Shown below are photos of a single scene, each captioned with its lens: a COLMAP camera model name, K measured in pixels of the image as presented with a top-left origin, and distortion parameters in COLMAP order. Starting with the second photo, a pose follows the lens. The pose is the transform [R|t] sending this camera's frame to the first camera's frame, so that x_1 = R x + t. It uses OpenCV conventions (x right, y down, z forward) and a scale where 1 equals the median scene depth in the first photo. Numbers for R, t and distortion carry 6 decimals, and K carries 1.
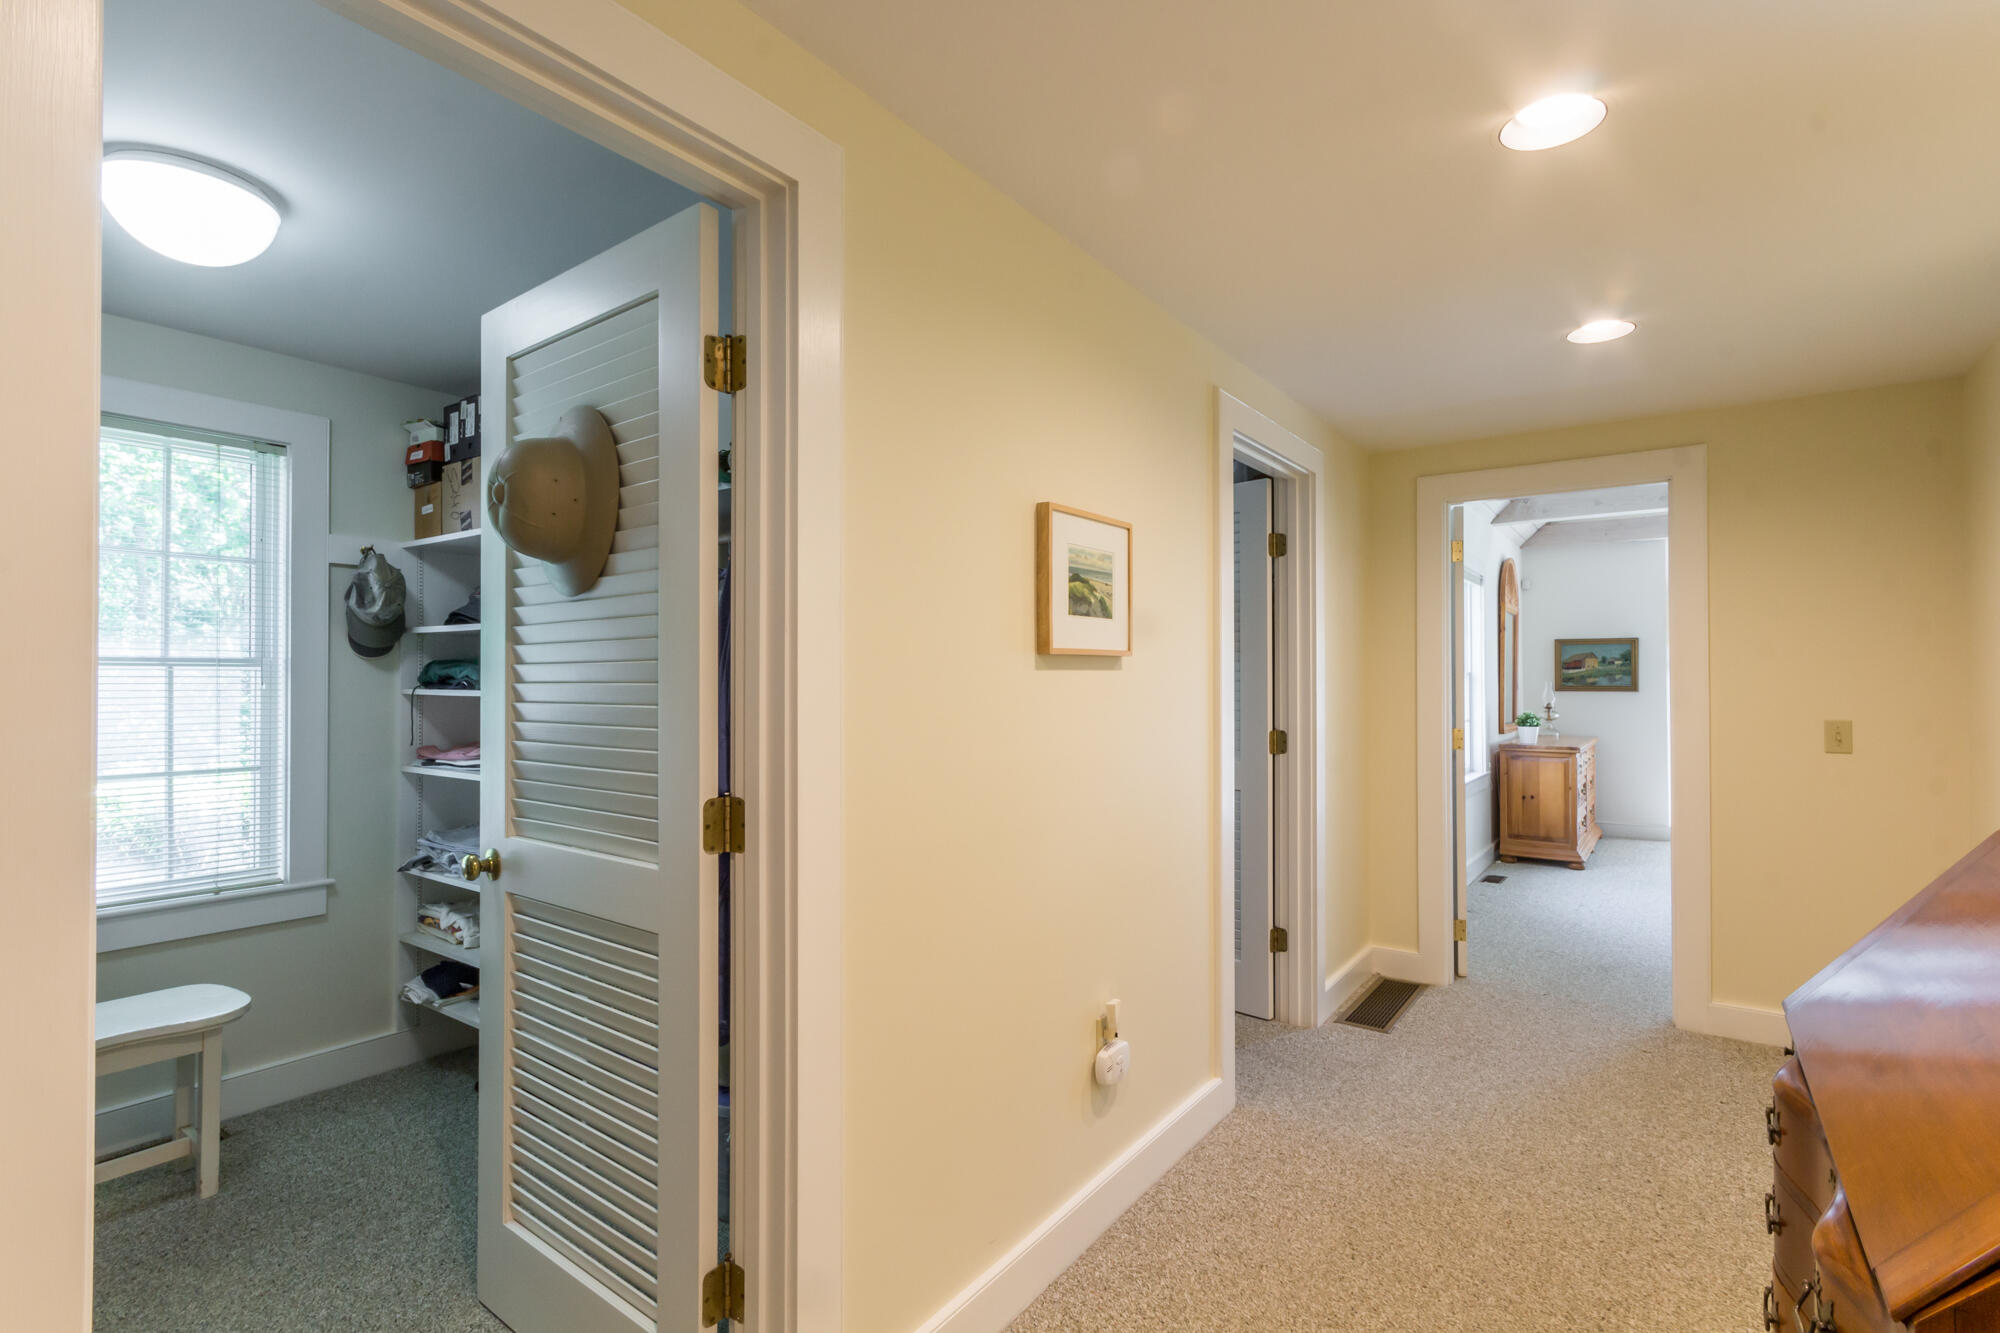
lens RADIAL K [[924.7, 0, 999.6], [0, 924.7, 669.4], [0, 0, 1]] dist [0.005374, -0.000323]
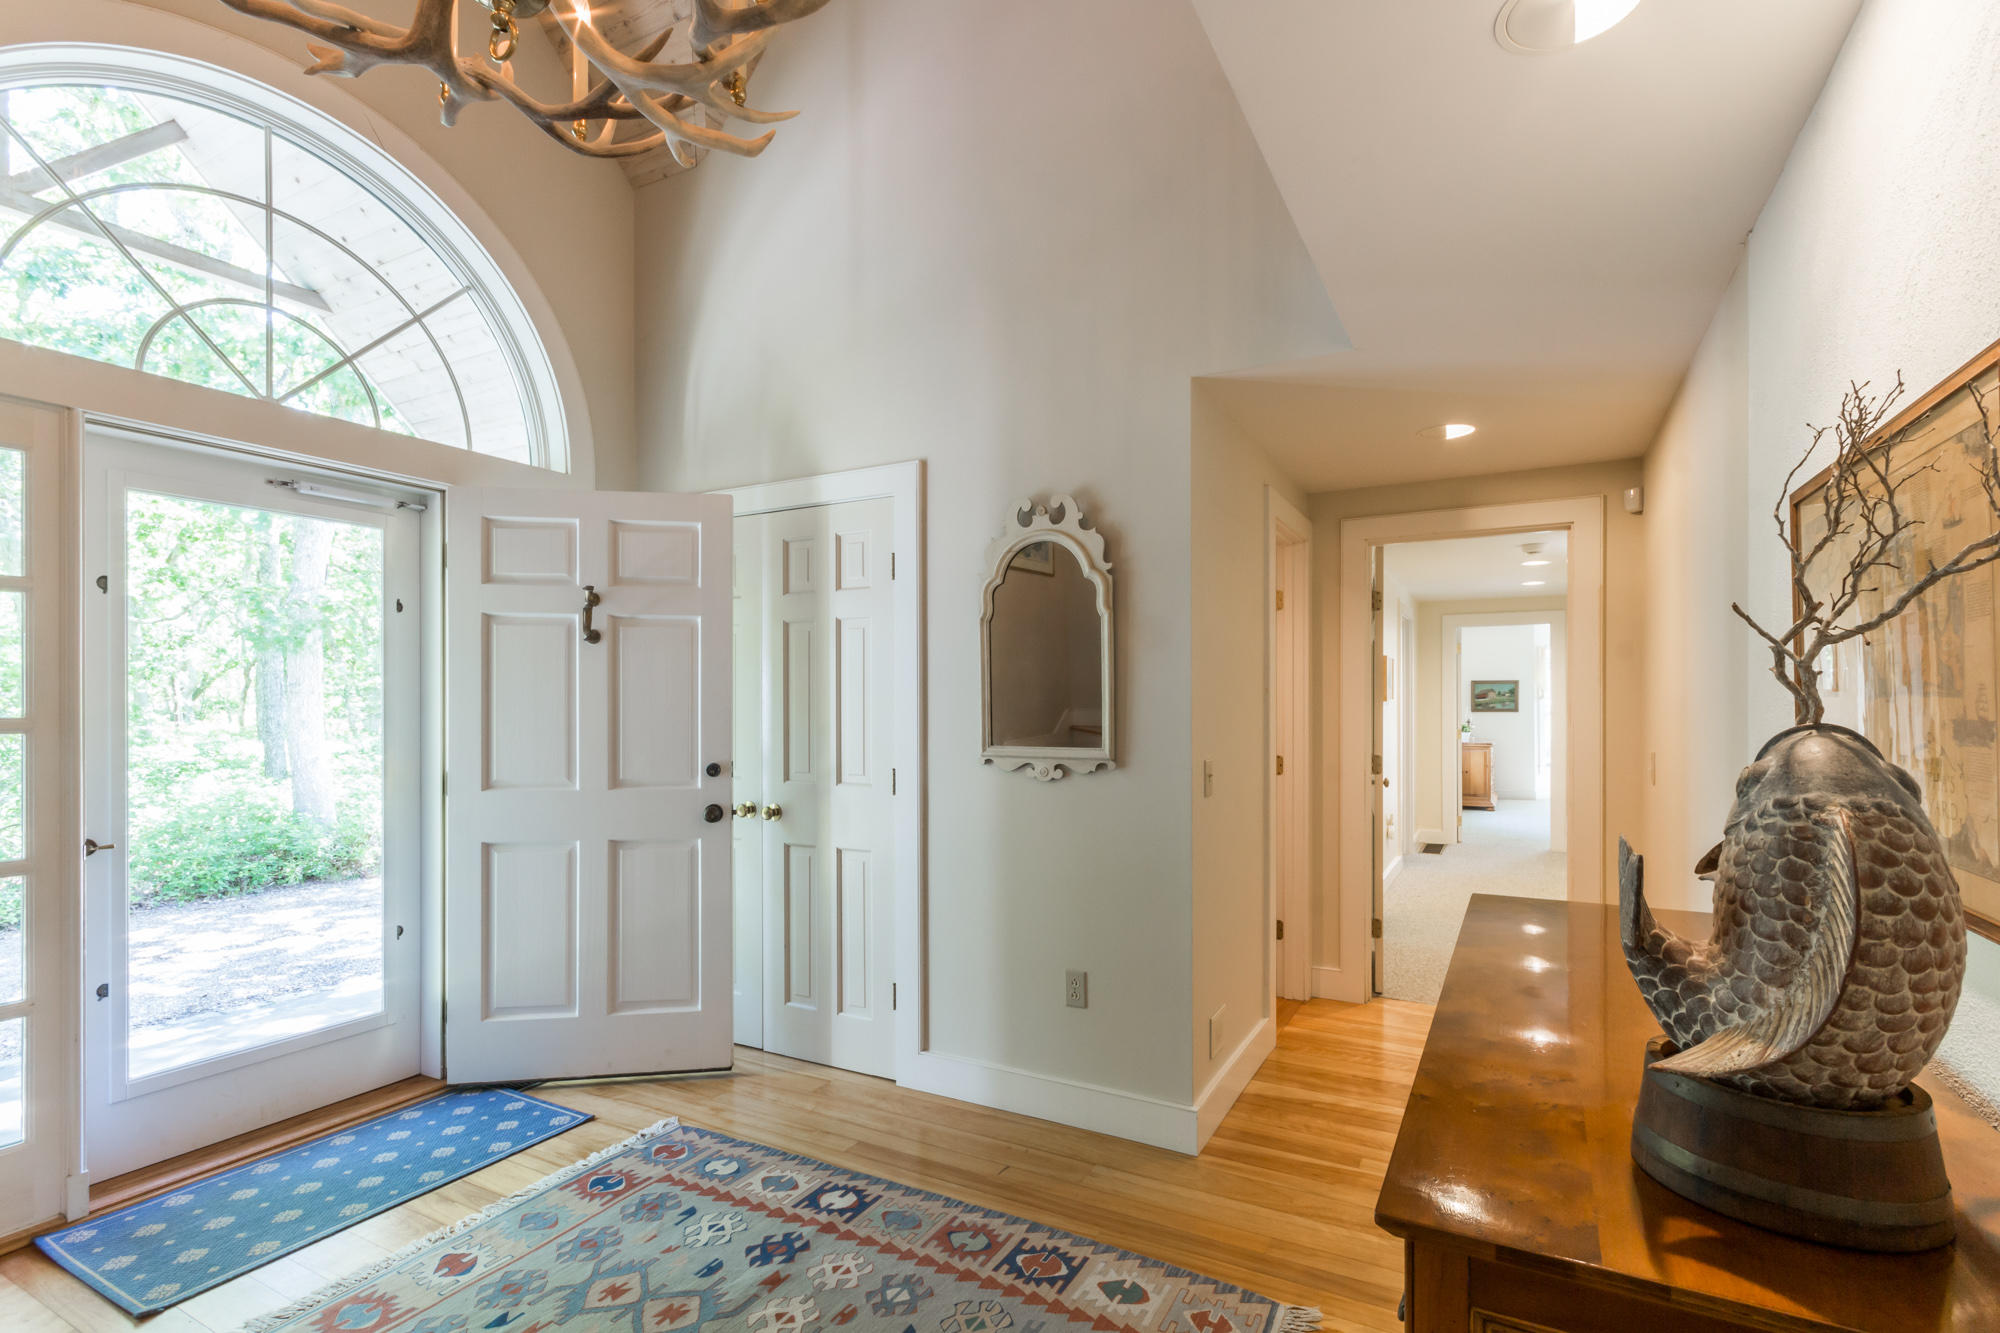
lens RADIAL K [[924.7, 0, 999.8], [0, 924.7, 704.3], [0, 0, 1]] dist [0.005374, -0.000323]
pose [[0.990617, 0.004470, 0.136592, -0.463330], [-0.004897, 0.999984, 0.002794, 0.009416], [-0.136578, -0.003437, 0.990623, -0.524867]]
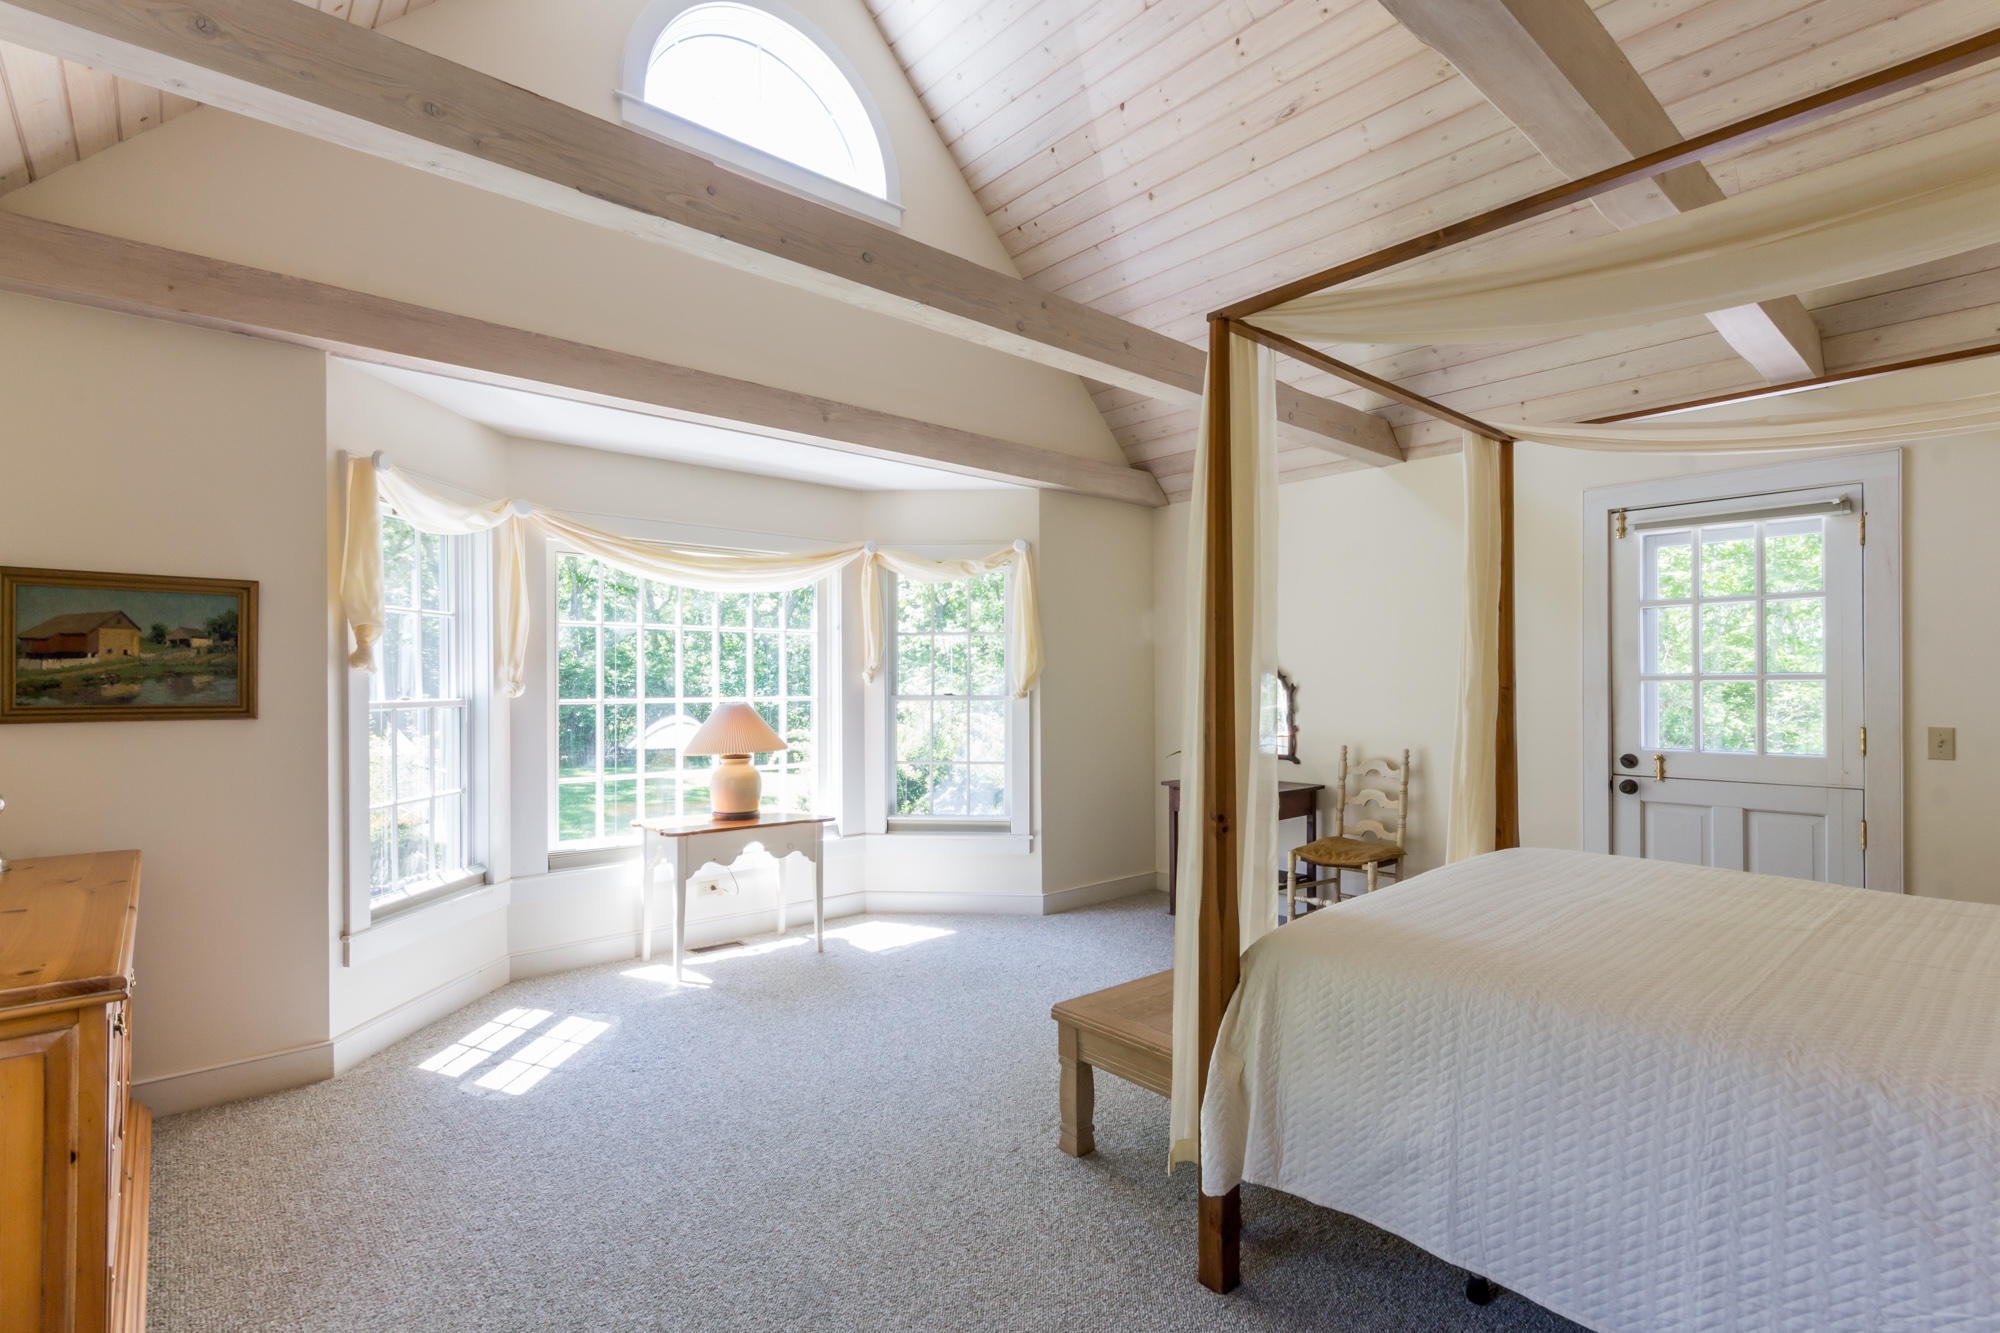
lens RADIAL K [[924.7, 0, 994.7], [0, 924.7, 672.1], [0, 0, 1]] dist [0.005374, -0.000323]
pose [[0.197632, 0.008980, 0.980235, 0.357675], [-0.007797, 0.999941, -0.007589, 0.004840], [-0.980245, -0.006143, 0.197690, 0.603287]]
